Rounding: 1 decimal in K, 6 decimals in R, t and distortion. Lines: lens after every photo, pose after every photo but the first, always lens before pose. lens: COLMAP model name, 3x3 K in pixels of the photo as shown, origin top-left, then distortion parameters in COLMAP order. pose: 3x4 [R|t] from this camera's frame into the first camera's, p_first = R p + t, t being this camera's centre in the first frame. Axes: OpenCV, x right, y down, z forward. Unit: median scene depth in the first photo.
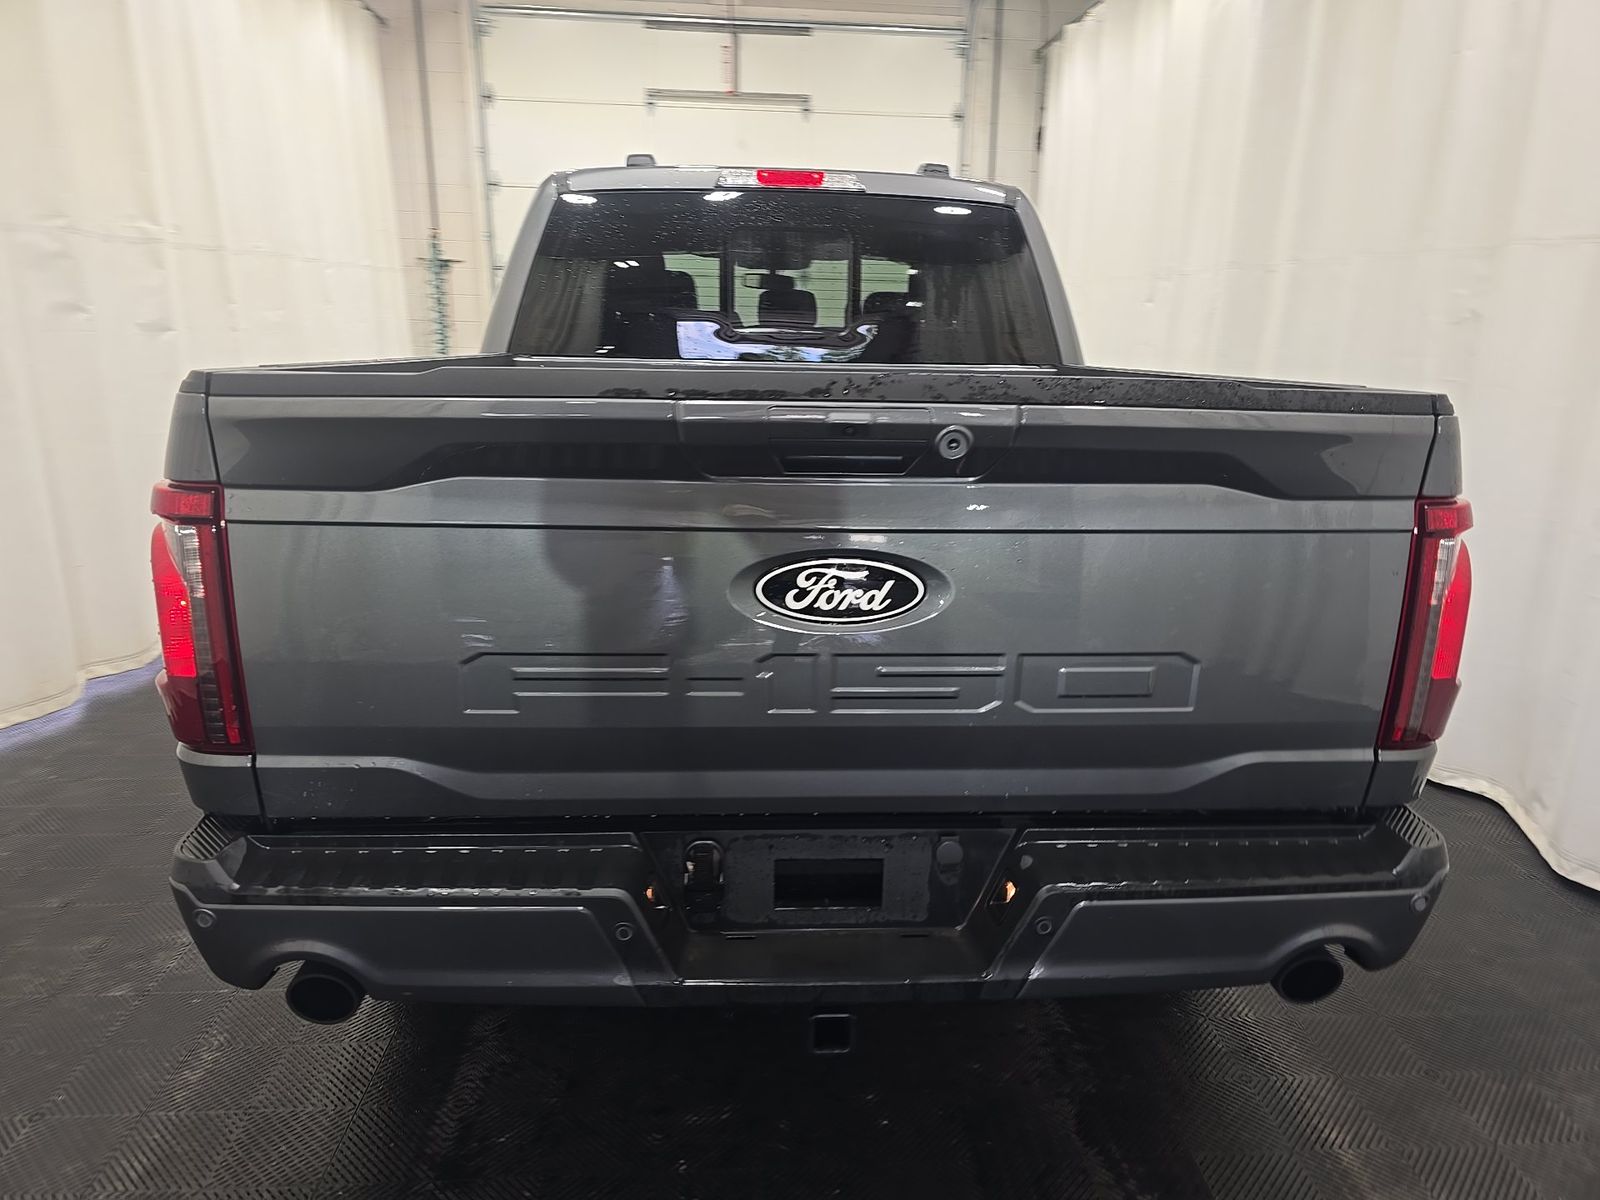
lens RADIAL K [[1043.6, 0, 800.0], [0, 1043.6, 600.0], [0, 0, 1]] dist [0.040572, -0.002830]
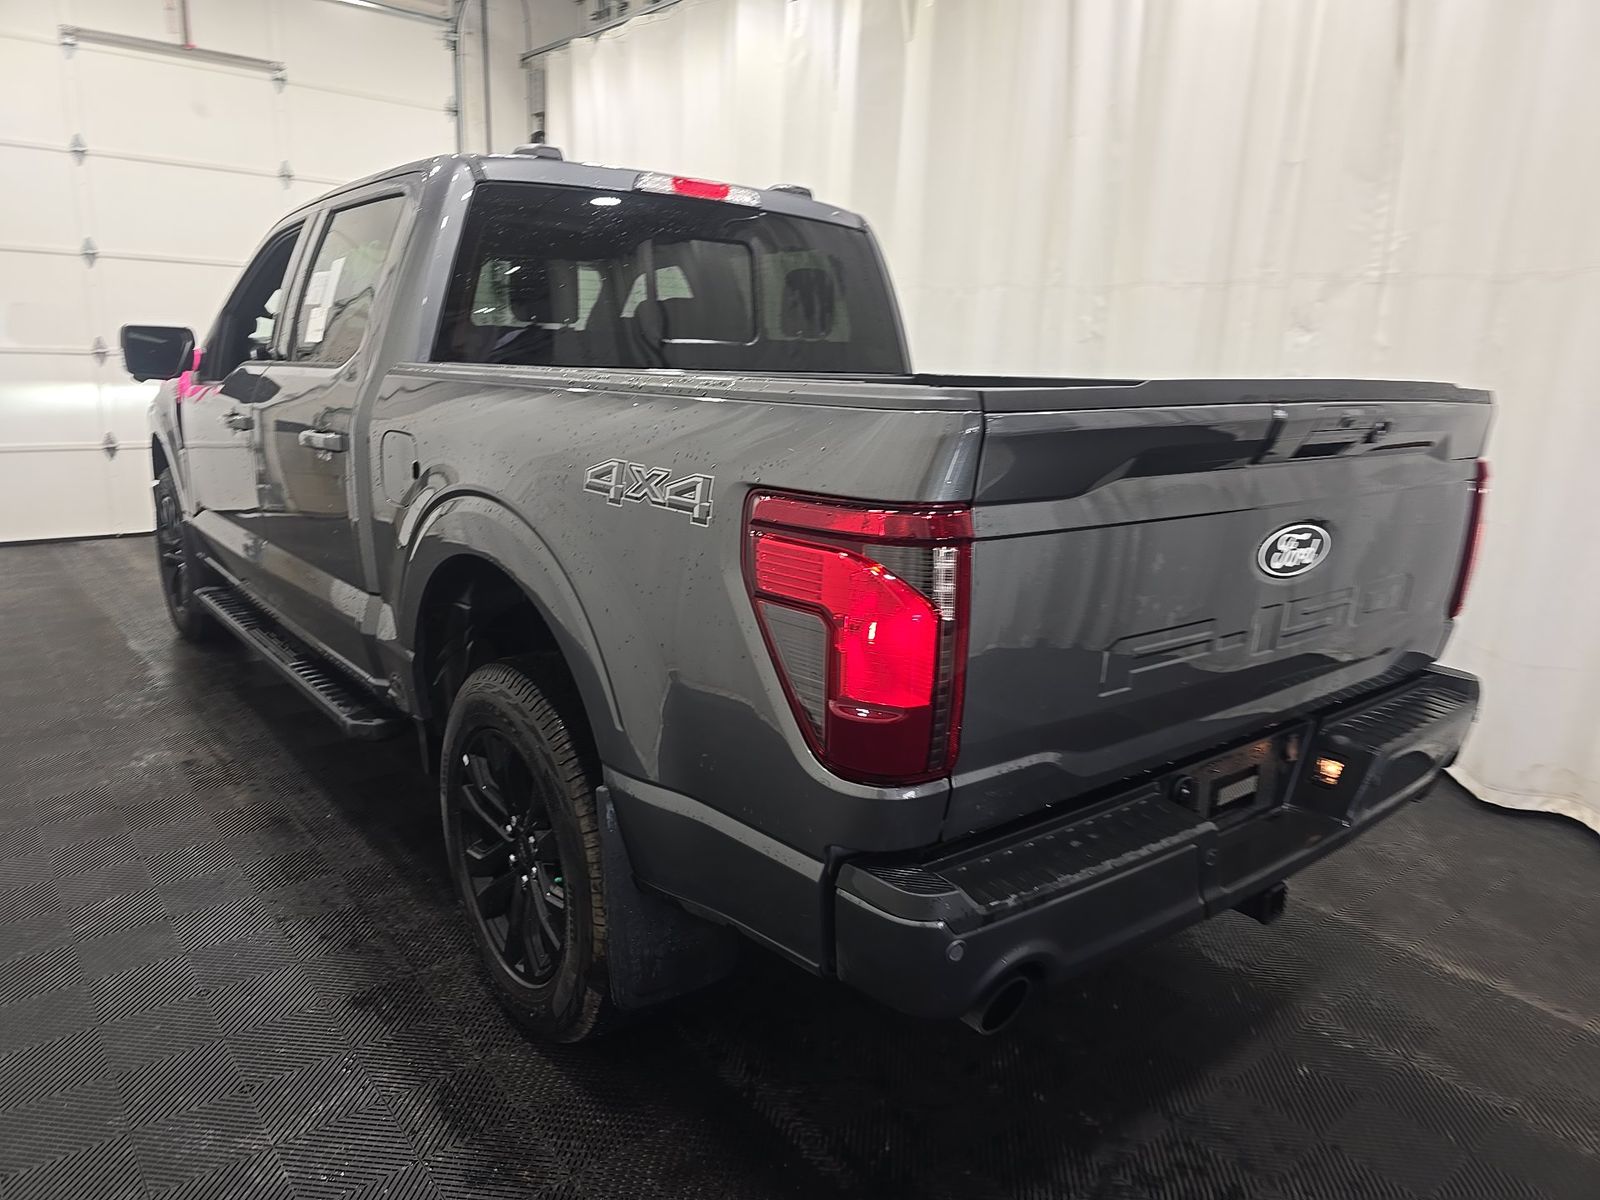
lens RADIAL K [[1096.6, 0, 800.0], [0, 1096.6, 600.0], [0, 0, 1]] dist [0.022461, -0.002342]
pose [[0.821581, -0.122550, 0.556764, -0.566231], [0.132041, 0.990971, 0.023279, -0.028037], [-0.554590, 0.054390, 0.830345, 0.105530]]
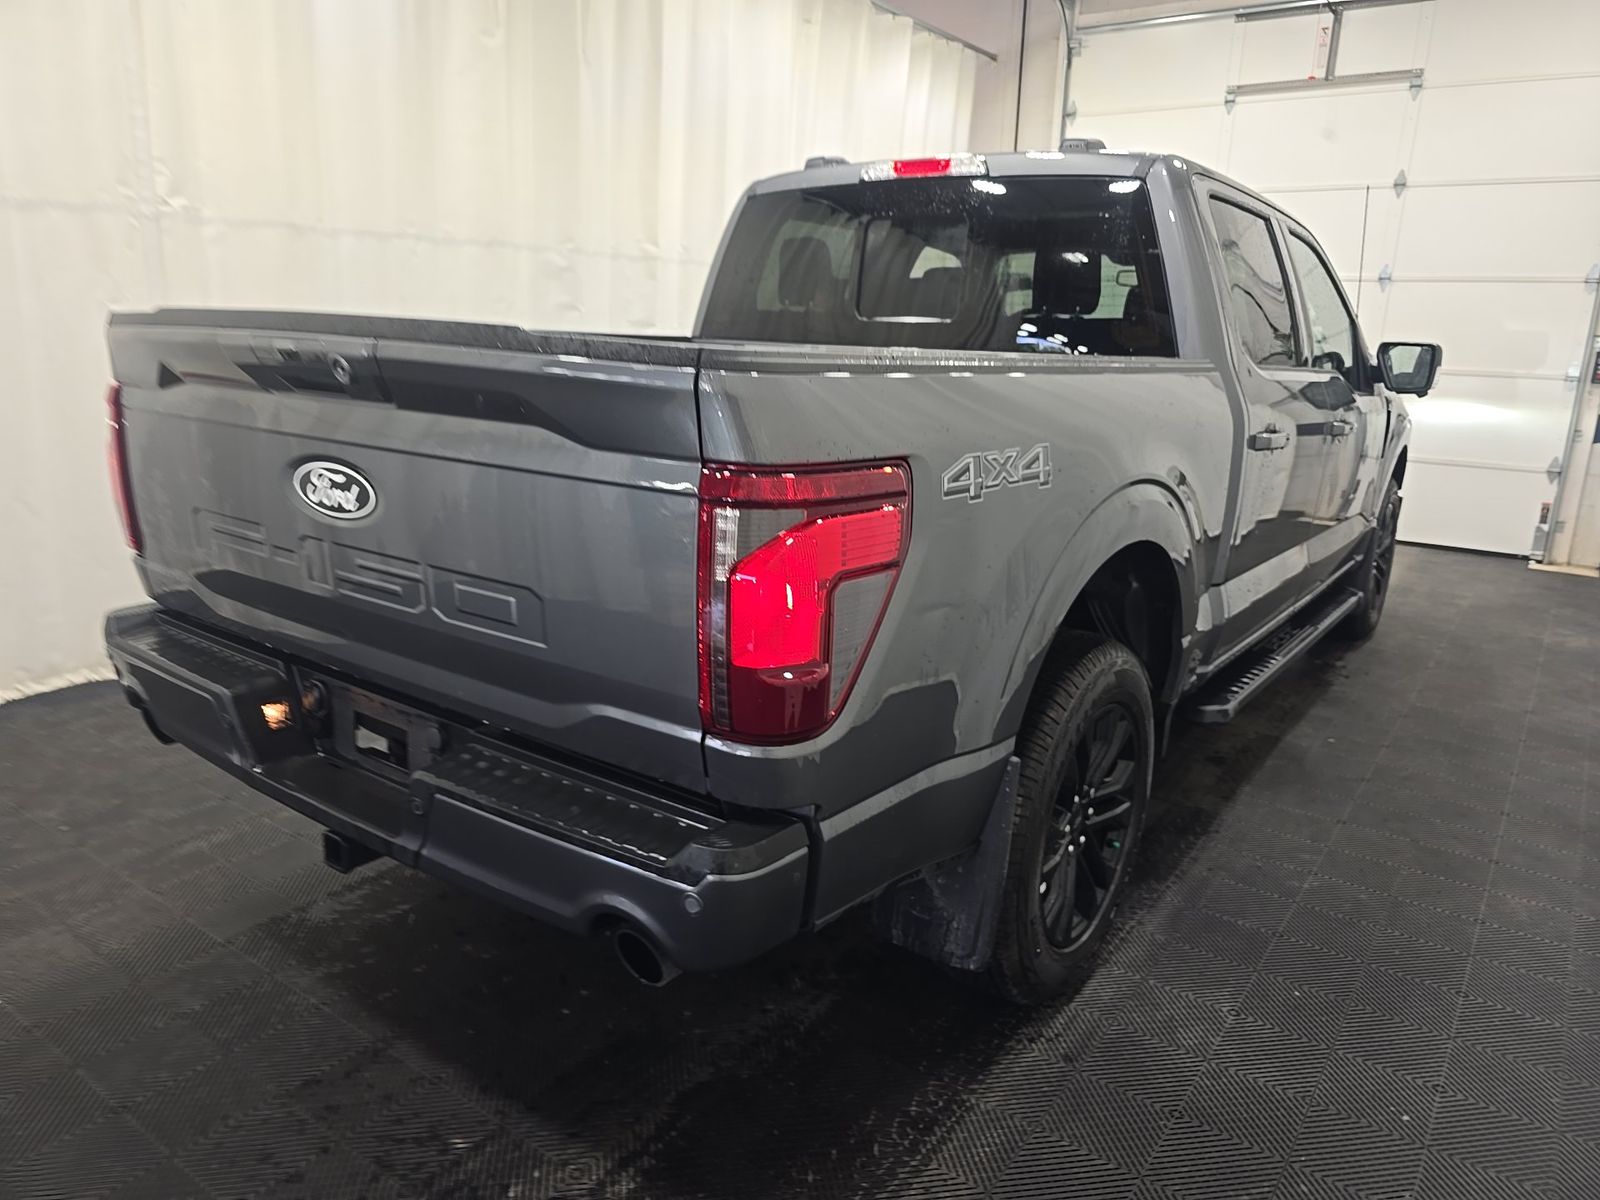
lens RADIAL K [[1085.7, 0, 831.4], [0, 1085.7, 600.1], [0, 0, 1]] dist [0.012558, -0.000330]
pose [[0.787680, 0.160786, -0.594734, 0.608282], [-0.177876, 0.983585, 0.030328, -0.011598], [0.589848, 0.081900, 0.803350, 0.148677]]
